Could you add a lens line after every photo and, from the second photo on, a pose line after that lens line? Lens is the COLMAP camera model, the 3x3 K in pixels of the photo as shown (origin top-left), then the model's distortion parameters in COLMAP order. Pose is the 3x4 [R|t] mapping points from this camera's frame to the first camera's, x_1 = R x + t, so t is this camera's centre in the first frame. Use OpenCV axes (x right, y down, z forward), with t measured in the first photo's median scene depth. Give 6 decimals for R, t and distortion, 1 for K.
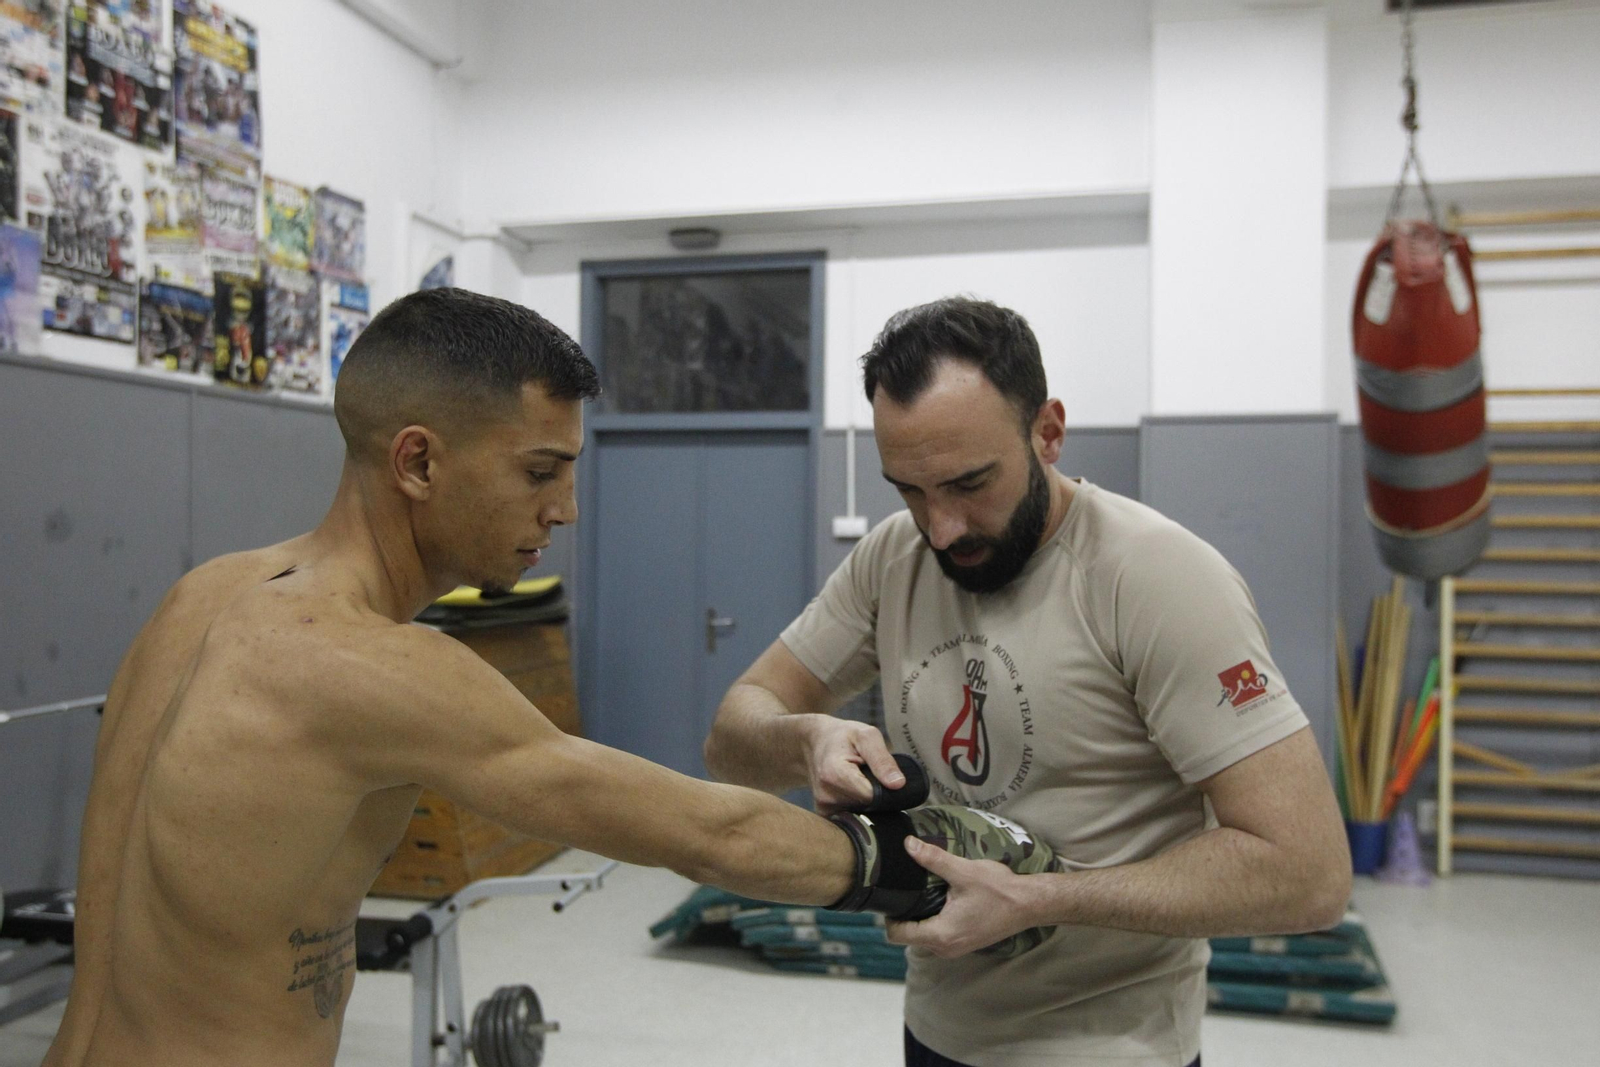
lens RADIAL K [[1302.0, 0, 804.0], [0, 1302.0, 534.9], [0, 0, 1]] dist [-0.017868, 0.037483]
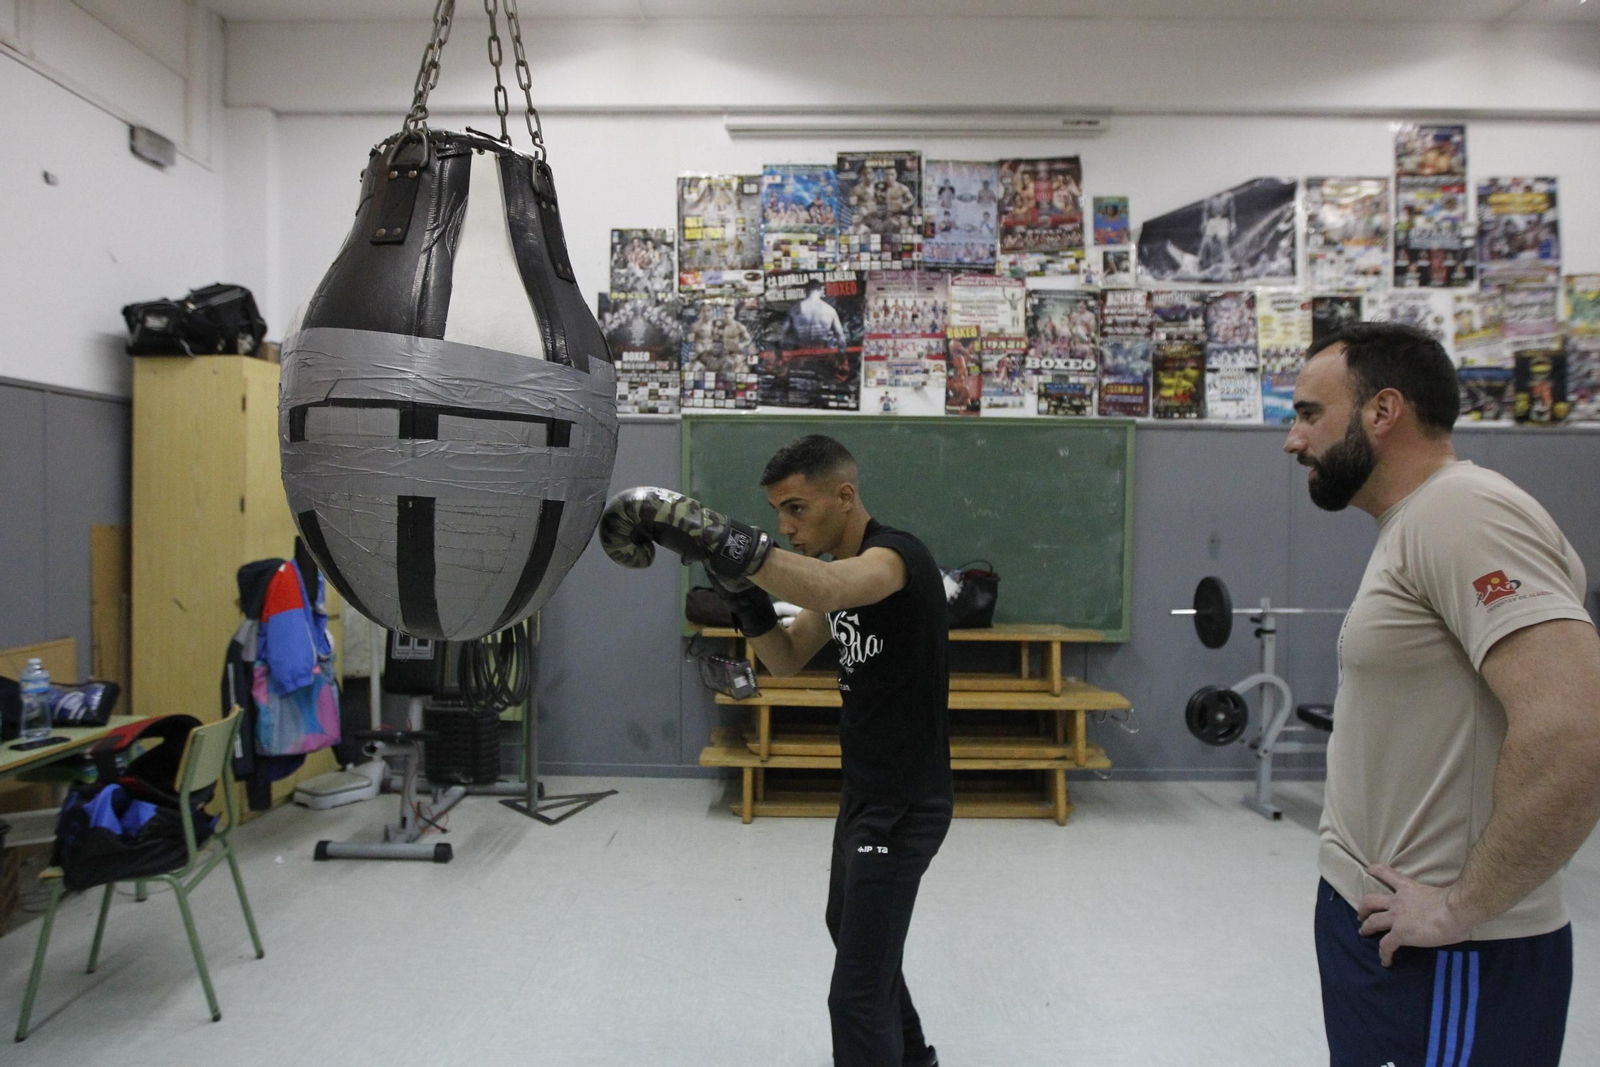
lens RADIAL K [[946.6, 0, 800.7], [0, 946.6, 529.7], [0, 0, 1]] dist [-0.053139, 0.025930]
pose [[0.229893, 0.002636, -0.973212, 0.420150], [-0.008608, 0.999963, 0.000675, 0.012968], [0.973178, 0.008222, 0.229907, -0.064373]]
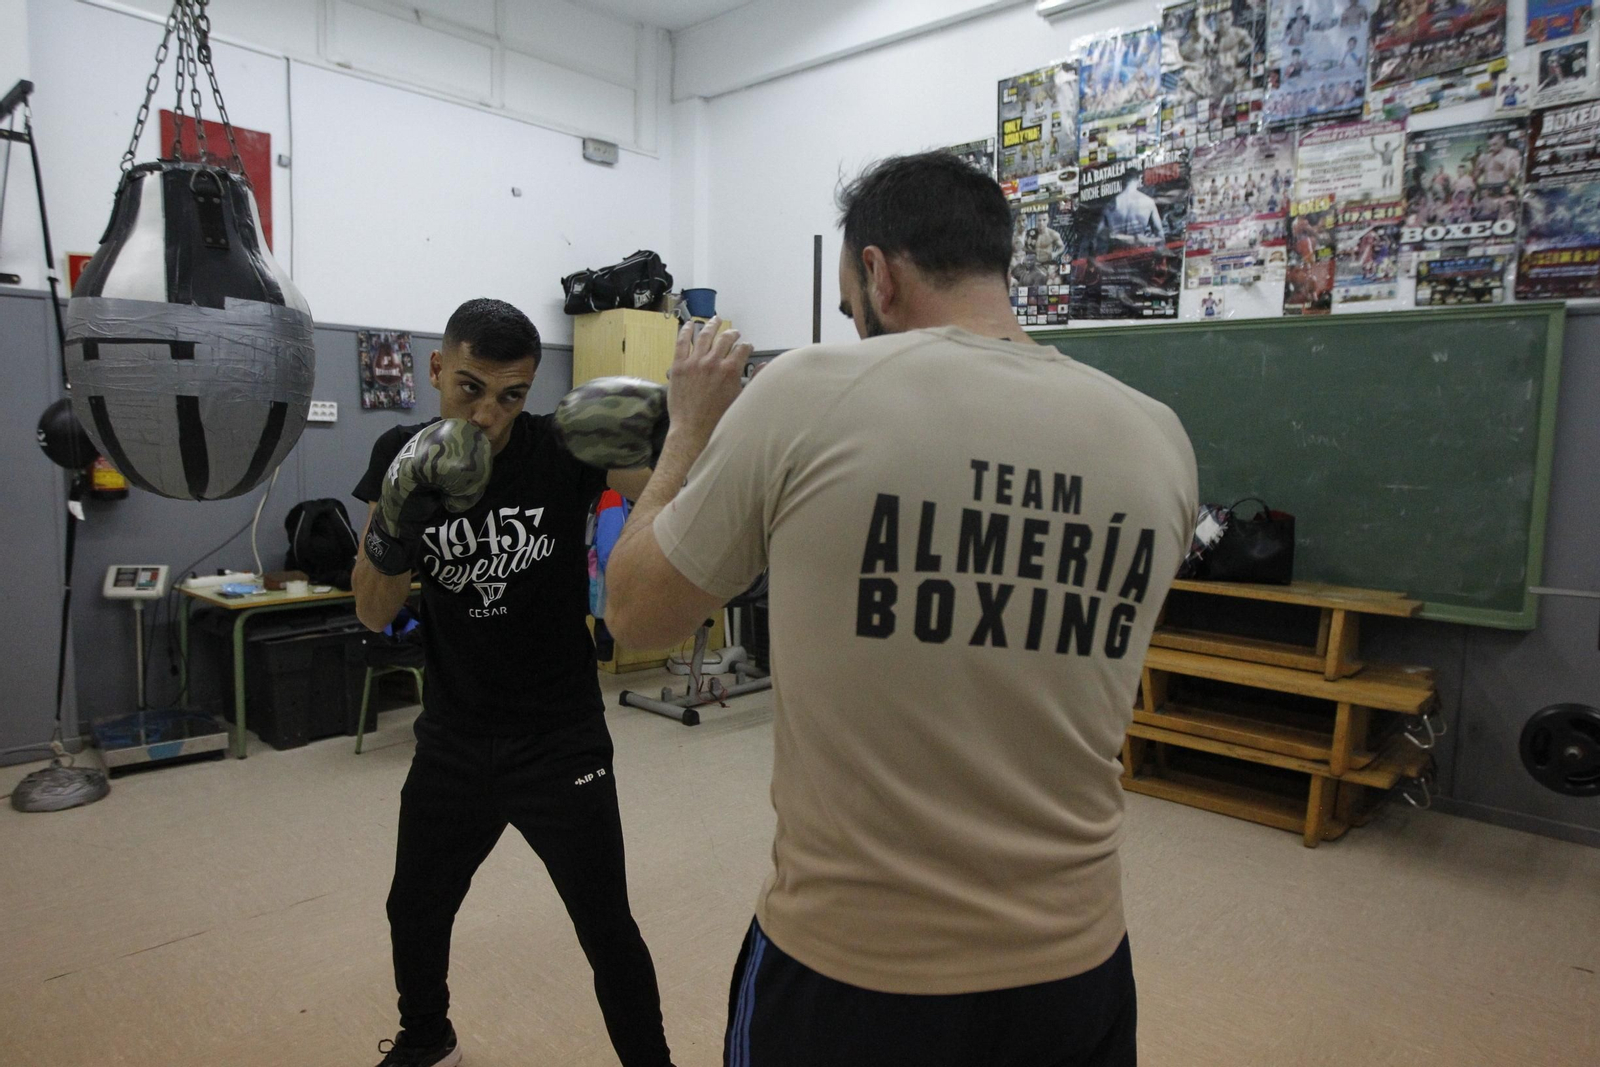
lens RADIAL K [[996.0, 0, 811.3], [0, 996.0, 536.4], [0, 0, 1]] dist [-0.051771, 0.028088]
pose [[-0.474888, 0.056704, -0.878217, 0.397704], [-0.034012, 0.995994, 0.082701, 0.020609], [0.879389, 0.069144, -0.471057, 0.417316]]
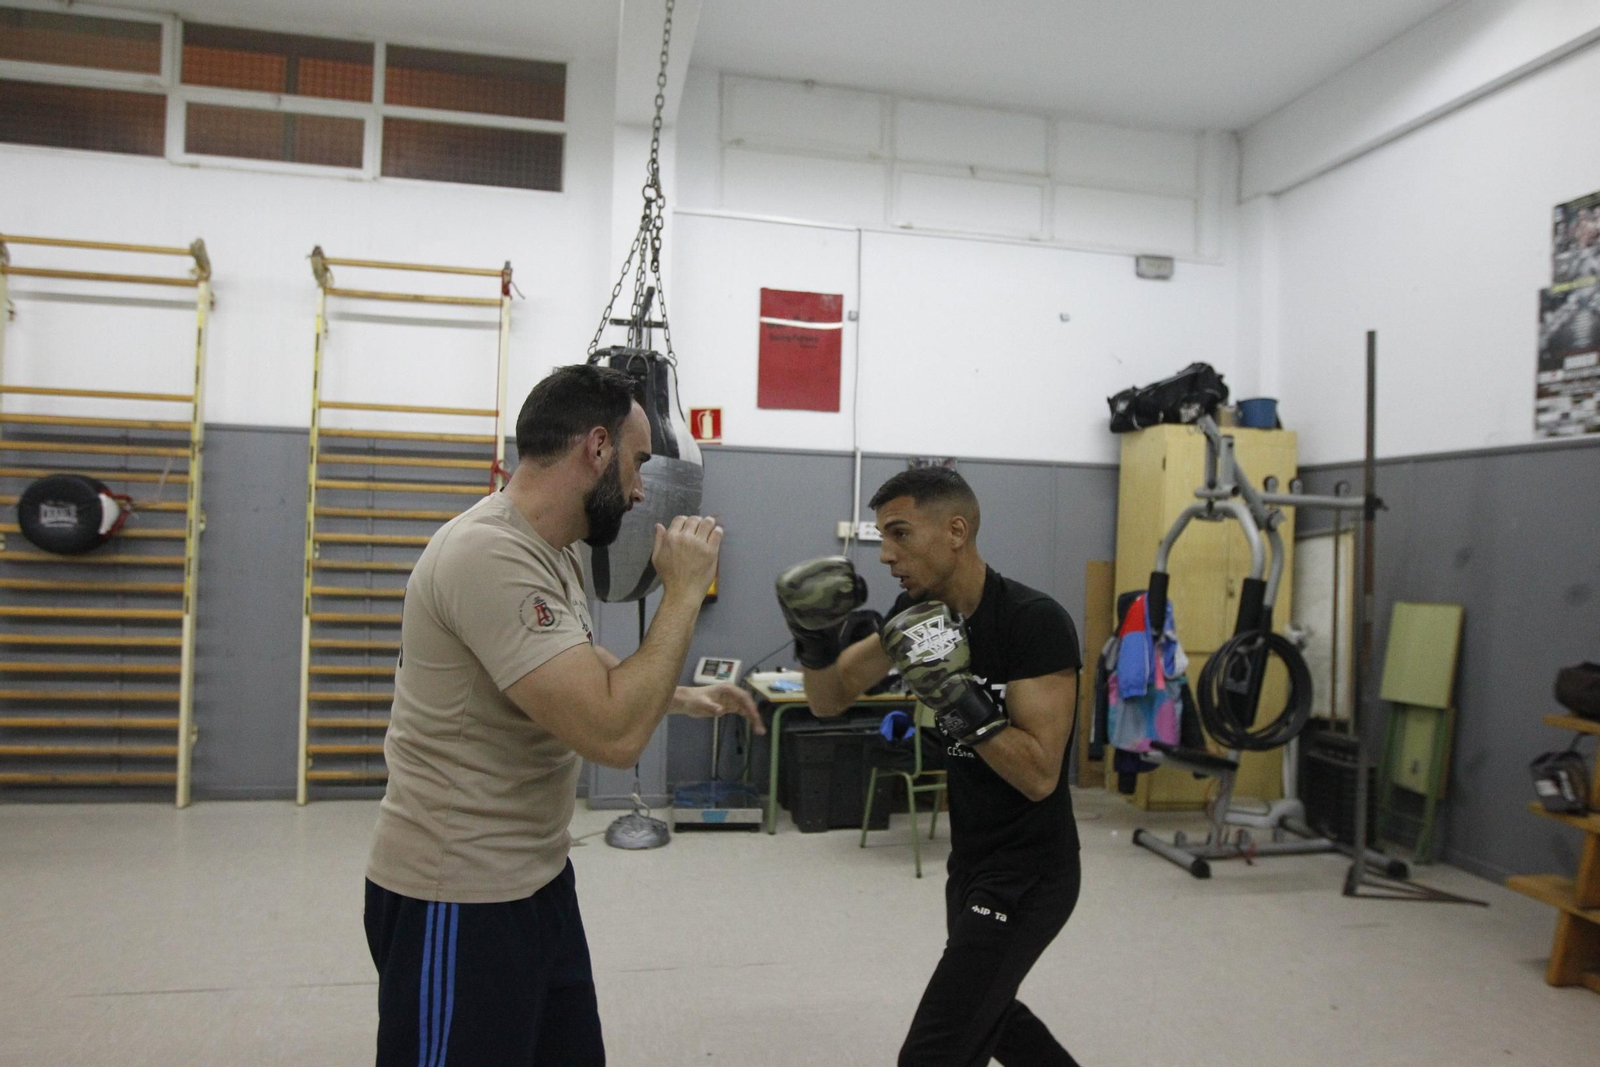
lens RADIAL K [[1044.7, 0, 806.4], [0, 1044.7, 539.1], [0, 0, 1]] dist [-0.045351, 0.027598]
pose [[-0.898168, -0.045375, -0.437304, 0.324963], [-0.047517, 0.998852, -0.006047, 0.011975], [0.437076, 0.015348, -0.899294, 0.540164]]
